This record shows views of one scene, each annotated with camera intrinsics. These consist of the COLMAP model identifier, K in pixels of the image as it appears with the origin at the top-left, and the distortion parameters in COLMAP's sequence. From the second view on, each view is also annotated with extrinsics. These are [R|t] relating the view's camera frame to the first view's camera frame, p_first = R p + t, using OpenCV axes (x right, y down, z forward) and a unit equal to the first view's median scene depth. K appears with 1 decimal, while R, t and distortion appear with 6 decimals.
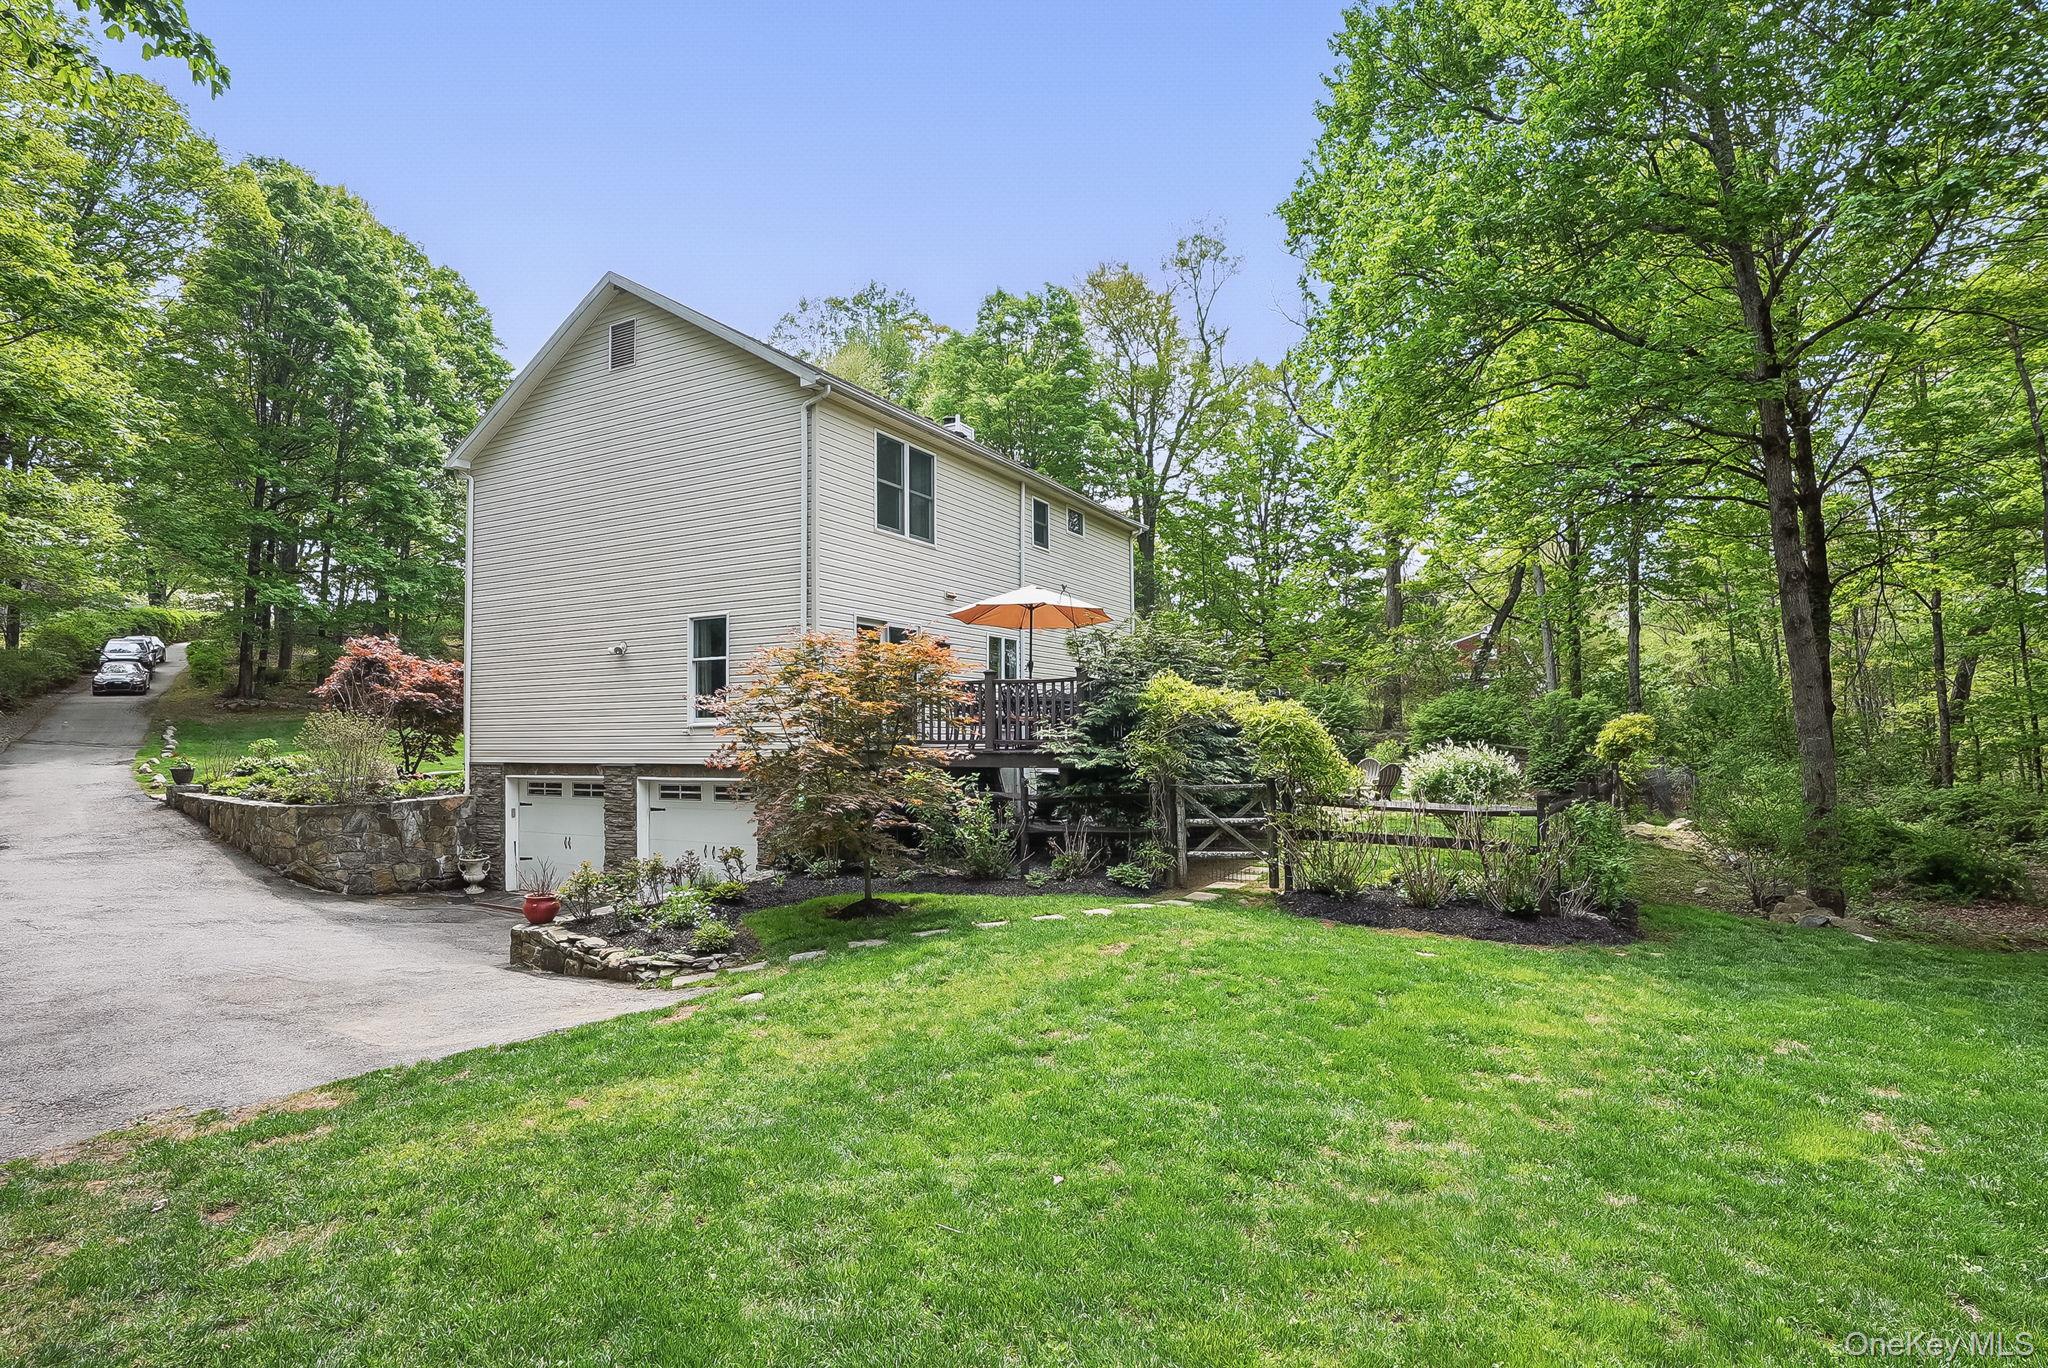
lens RADIAL K [[975.3, 0, 1024.0], [0, 975.3, 684.0], [0, 0, 1]] dist [-0.001718, 0.000142]
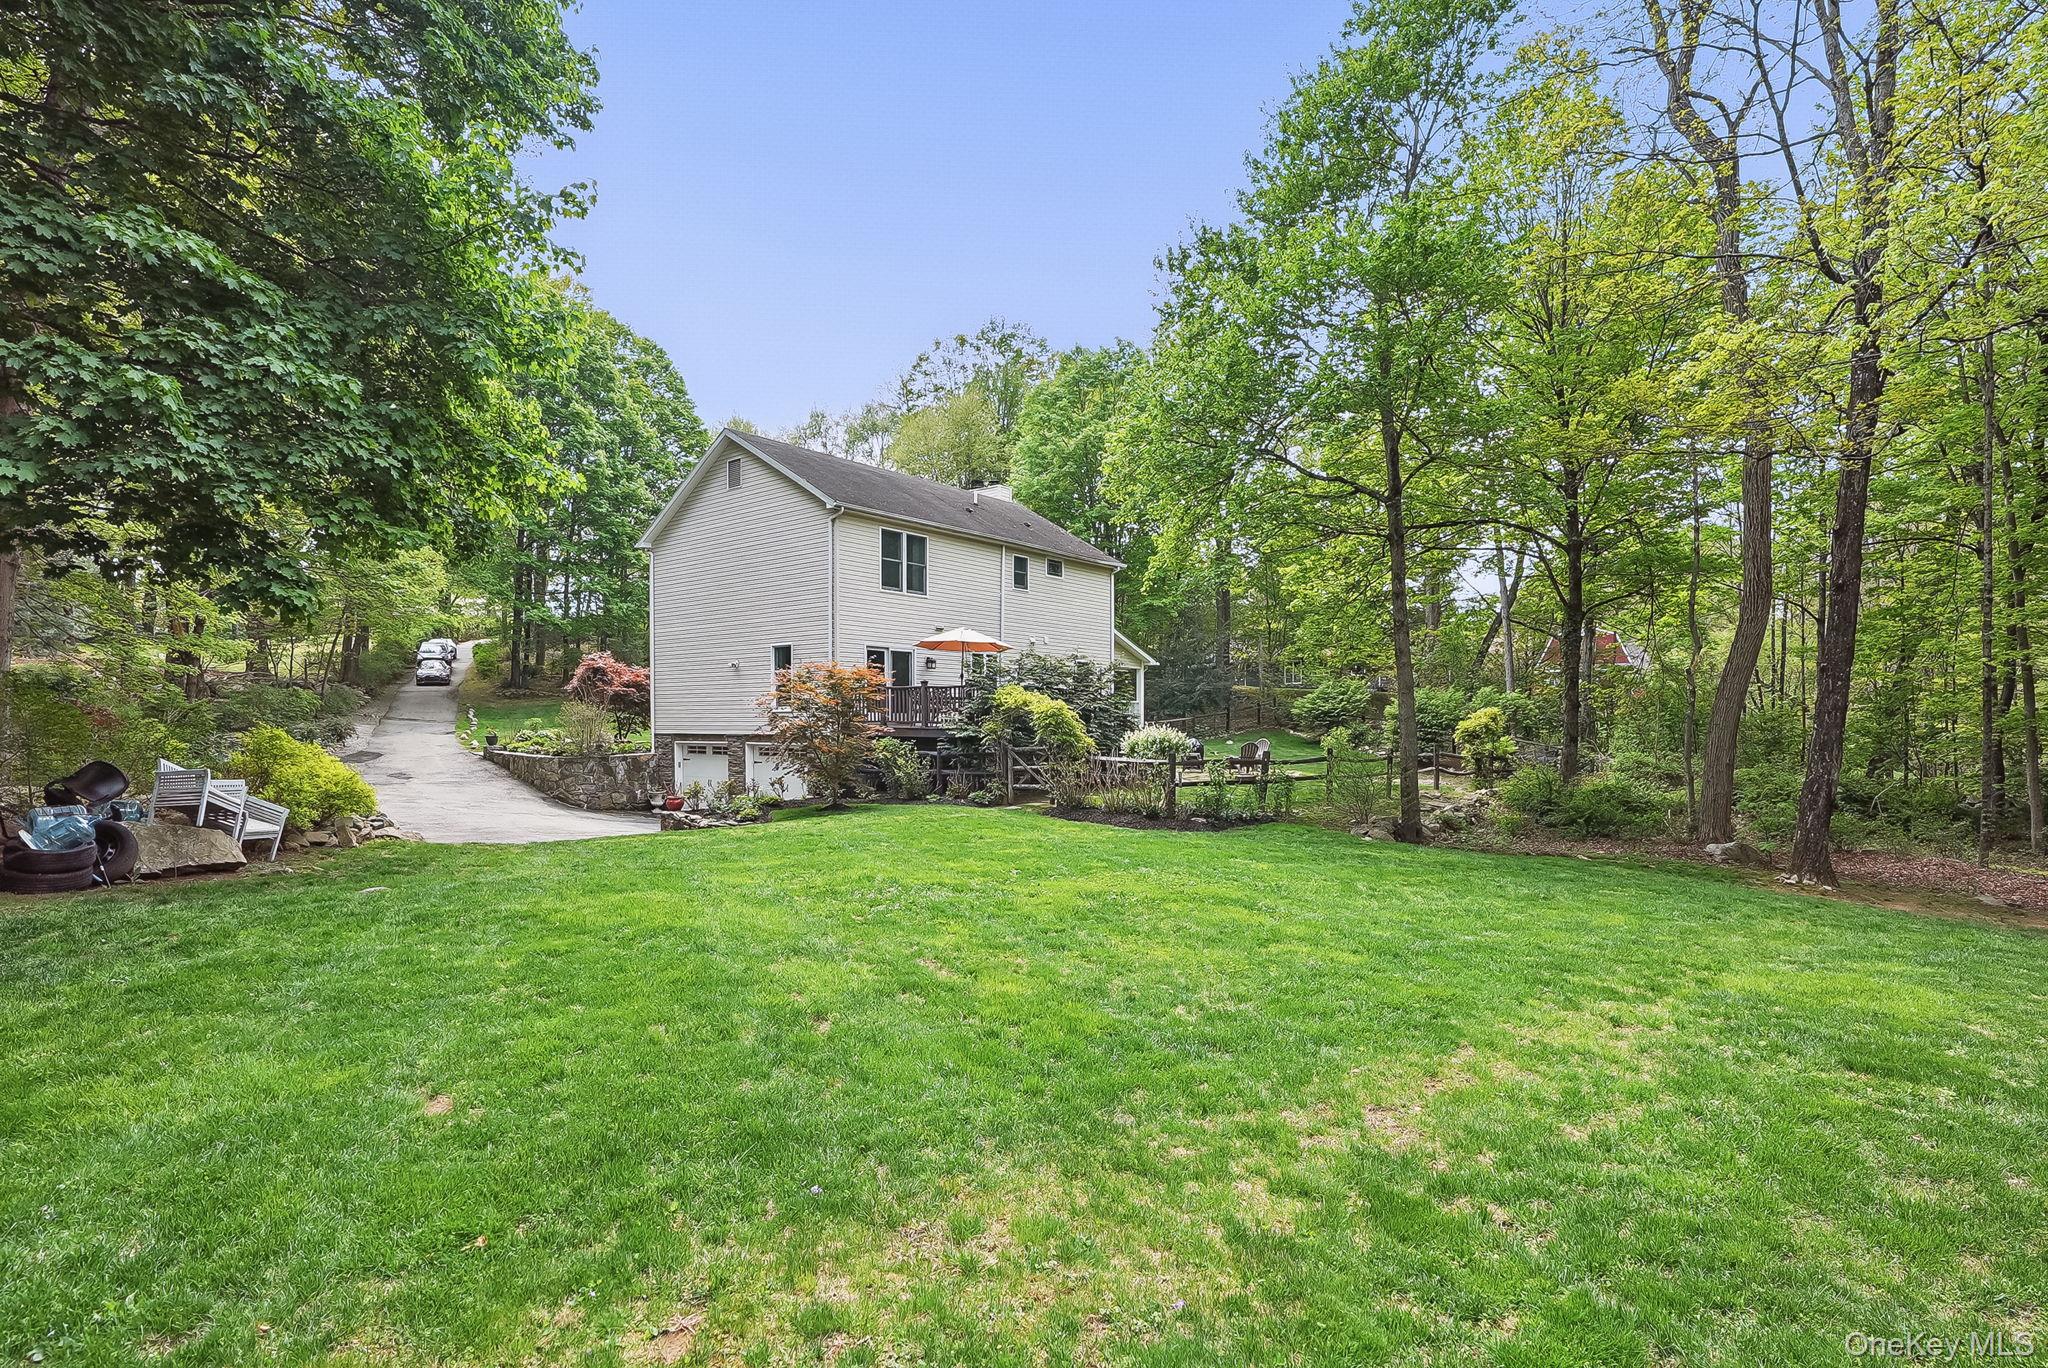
lens RADIAL K [[1027.0, 0, 1065.4], [0, 1027.0, 719.2], [0, 0, 1]] dist [-0.002287, -0.000071]
pose [[0.985541, 0.009459, -0.169173, 0.385733], [-0.001232, 0.998814, 0.048668, -0.025376], [0.169433, -0.047755, 0.984384, -0.549385]]
